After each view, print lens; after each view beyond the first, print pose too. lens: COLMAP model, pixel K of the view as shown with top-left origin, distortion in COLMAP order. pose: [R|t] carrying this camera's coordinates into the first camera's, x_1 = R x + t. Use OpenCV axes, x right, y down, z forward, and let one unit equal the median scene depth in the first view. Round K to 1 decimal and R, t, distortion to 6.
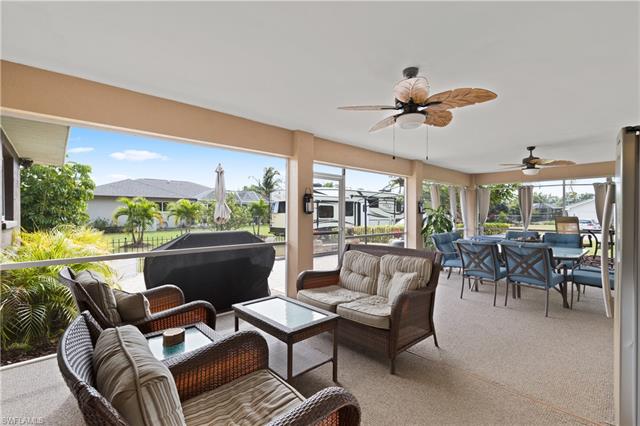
lens RADIAL K [[291.4, 0, 320.8], [0, 291.4, 213.5], [0, 0, 1]] dist [0.006370, 0.000750]
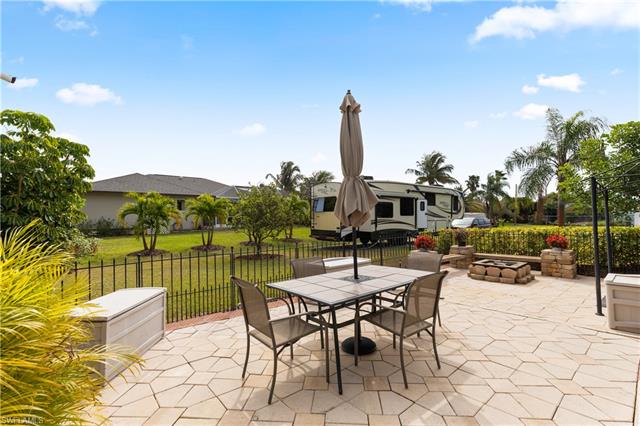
lens RADIAL K [[291.4, 0, 321.6], [0, 291.4, 211.5], [0, 0, 1]] dist [0.006370, 0.000750]
pose [[0.999890, 0.000065, -0.014832, -0.141271], [-0.000180, 0.999970, -0.007755, 0.004537], [0.014831, 0.007757, 0.999860, 0.204246]]
